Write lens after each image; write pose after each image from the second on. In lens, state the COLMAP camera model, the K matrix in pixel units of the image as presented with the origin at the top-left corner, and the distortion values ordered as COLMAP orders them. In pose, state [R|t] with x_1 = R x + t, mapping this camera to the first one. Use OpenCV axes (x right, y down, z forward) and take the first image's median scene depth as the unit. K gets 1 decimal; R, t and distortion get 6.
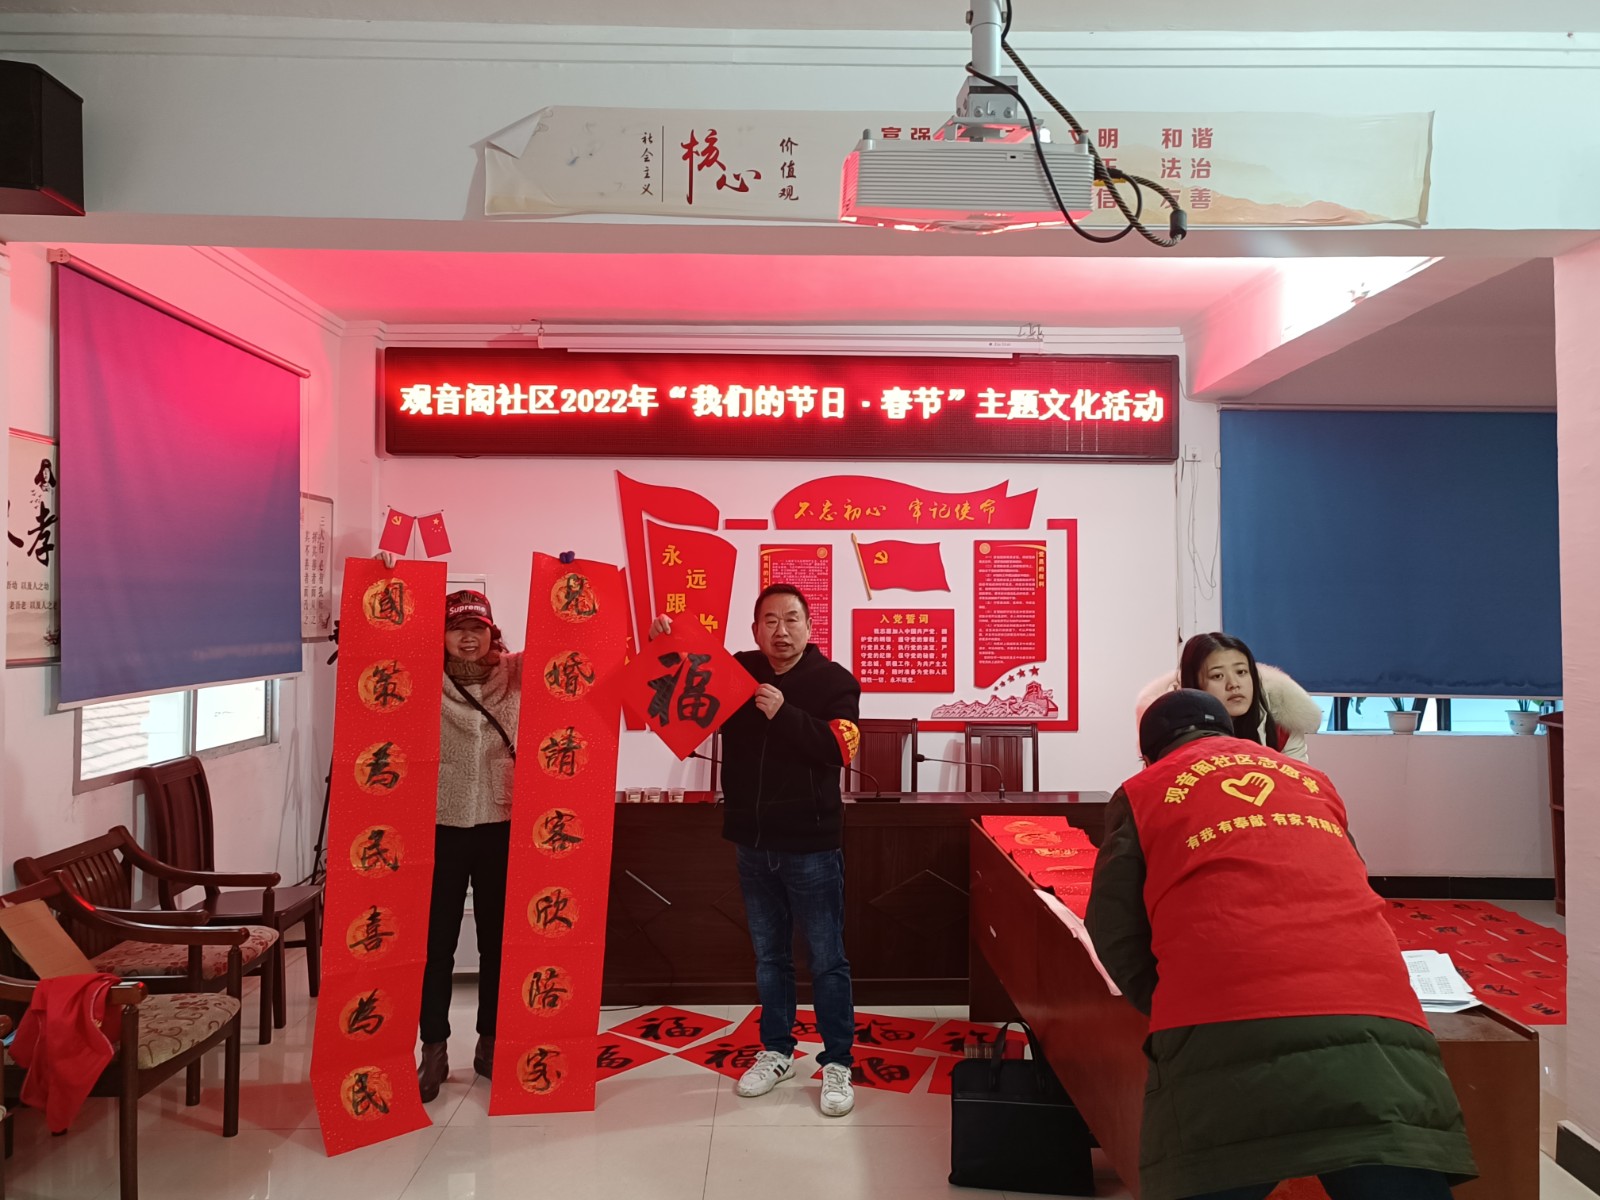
lens RADIAL K [[1270.4, 0, 798.1], [0, 1270.4, 592.8], [0, 0, 1]] dist [-0.006568, 0.065609]
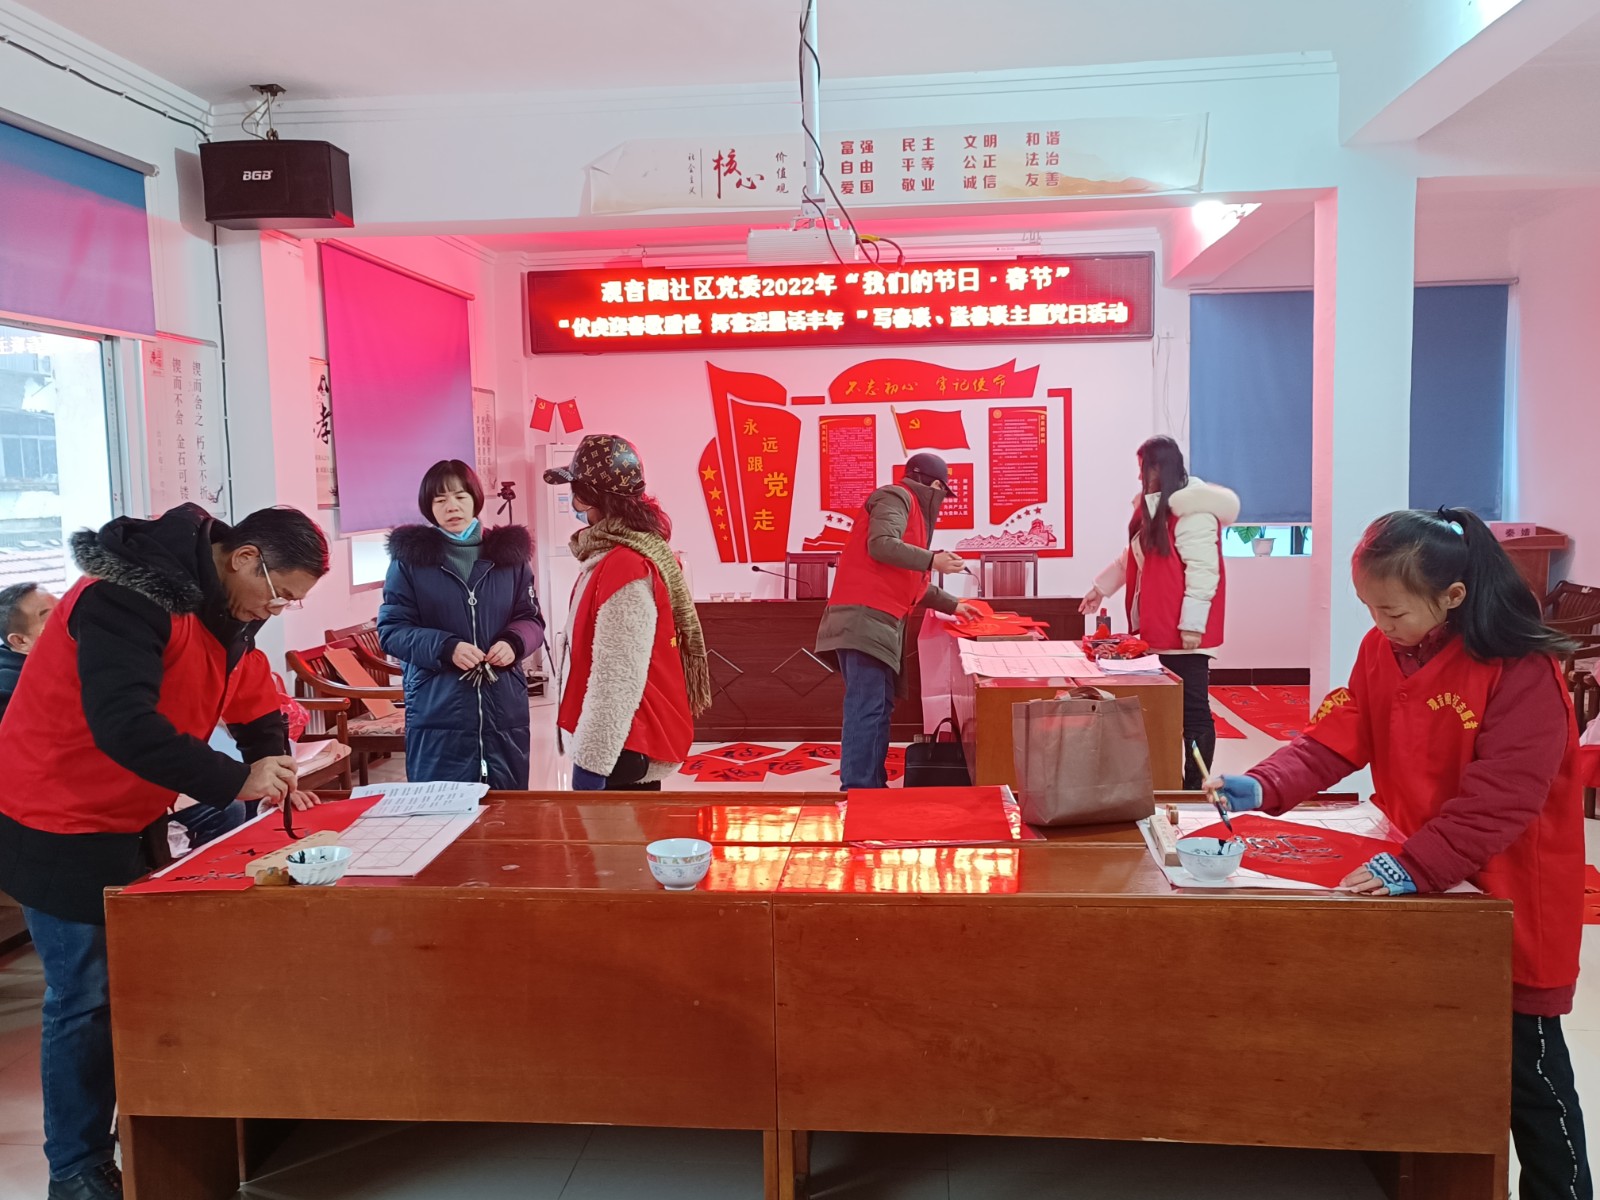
lens RADIAL K [[1270.4, 0, 801.8], [0, 1270.4, 598.8], [0, 0, 1]] dist [-0.006568, 0.065609]
pose [[0.994424, -0.014147, -0.104505, 0.083589], [0.025148, 0.994185, 0.104709, 0.010478], [0.102416, -0.106753, 0.988997, -0.285135]]
